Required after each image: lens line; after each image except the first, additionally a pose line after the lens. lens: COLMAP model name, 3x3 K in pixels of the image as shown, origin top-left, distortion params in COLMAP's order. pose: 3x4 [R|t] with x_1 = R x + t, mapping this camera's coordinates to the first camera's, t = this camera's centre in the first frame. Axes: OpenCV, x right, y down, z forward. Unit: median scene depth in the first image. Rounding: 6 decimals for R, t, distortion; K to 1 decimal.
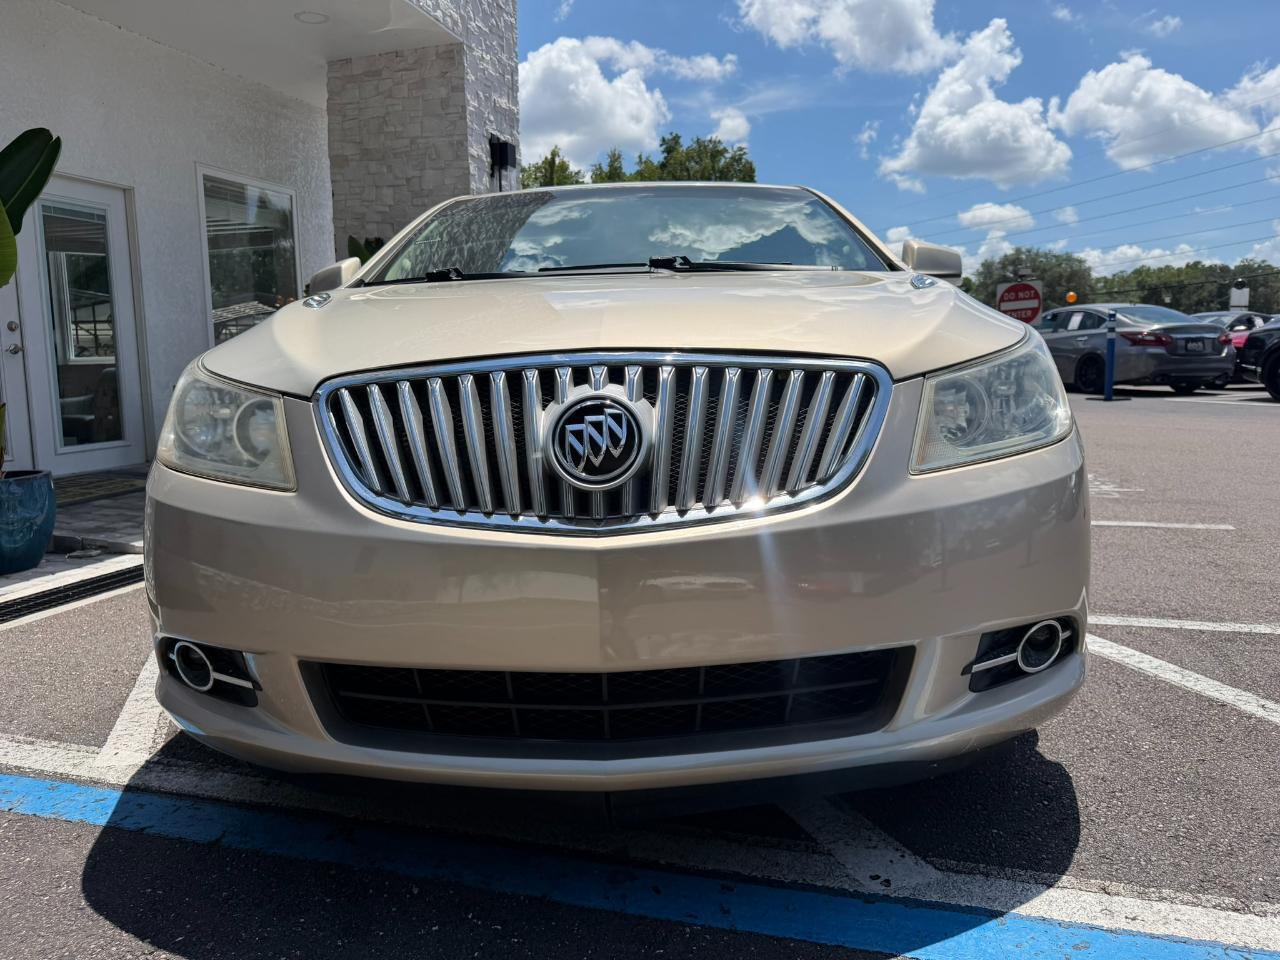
lens RADIAL K [[902.6, 0, 648.2], [0, 902.6, 474.3], [0, 0, 1]] dist [-0.000906, -0.005164]
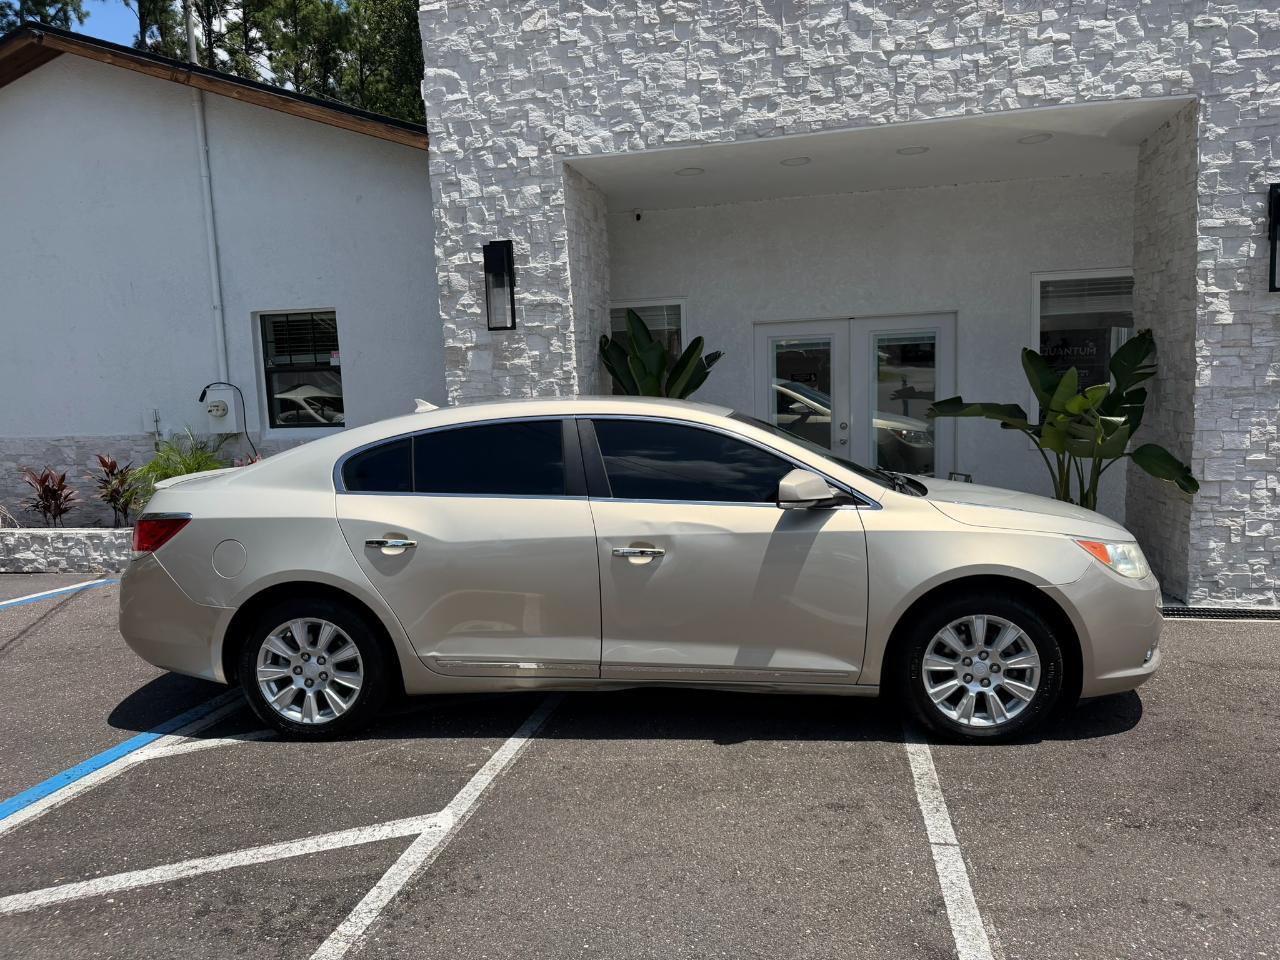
lens RADIAL K [[894.4, 0, 640.0], [0, 894.4, 480.0], [0, 0, 1]] dist [0.052074, -0.059098]
pose [[0.072223, 0.121697, -0.989936, 0.595368], [-0.098846, 0.988515, 0.114311, -0.168898], [0.992478, 0.089595, 0.083423, 0.437131]]
